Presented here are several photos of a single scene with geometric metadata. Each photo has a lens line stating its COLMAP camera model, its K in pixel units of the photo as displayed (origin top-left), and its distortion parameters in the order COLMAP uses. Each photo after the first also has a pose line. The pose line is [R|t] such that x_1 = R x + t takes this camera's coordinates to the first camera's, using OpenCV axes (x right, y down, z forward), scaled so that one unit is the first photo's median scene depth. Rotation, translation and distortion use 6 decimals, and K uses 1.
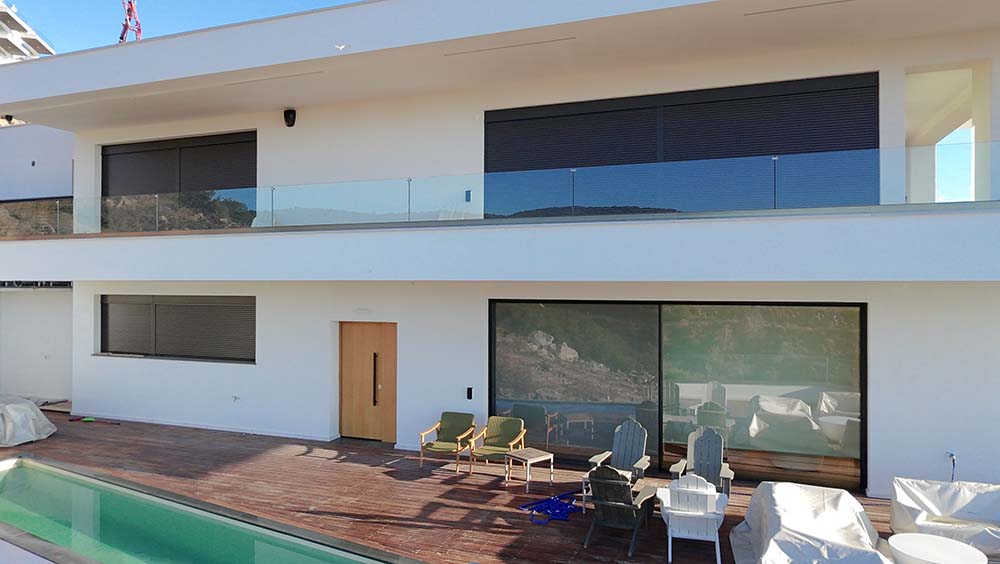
lens RADIAL K [[655.7, 0, 499.4], [0, 655.7, 279.0], [0, 0, 1]] dist [0.006096, -0.005615]
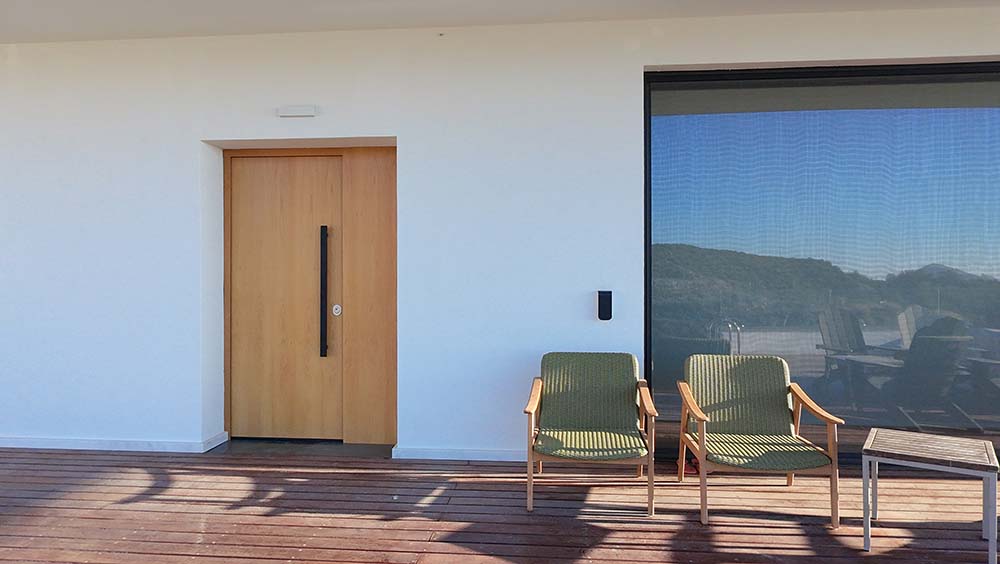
lens RADIAL K [[655.7, 0, 502.8], [0, 655.7, 283.2], [0, 0, 1]] dist [0.006096, -0.005615]
pose [[0.963367, -0.002934, 0.268169, -0.209154], [-0.001501, 0.999866, 0.016331, 0.153536], [-0.268181, -0.016135, 0.963233, 0.630395]]
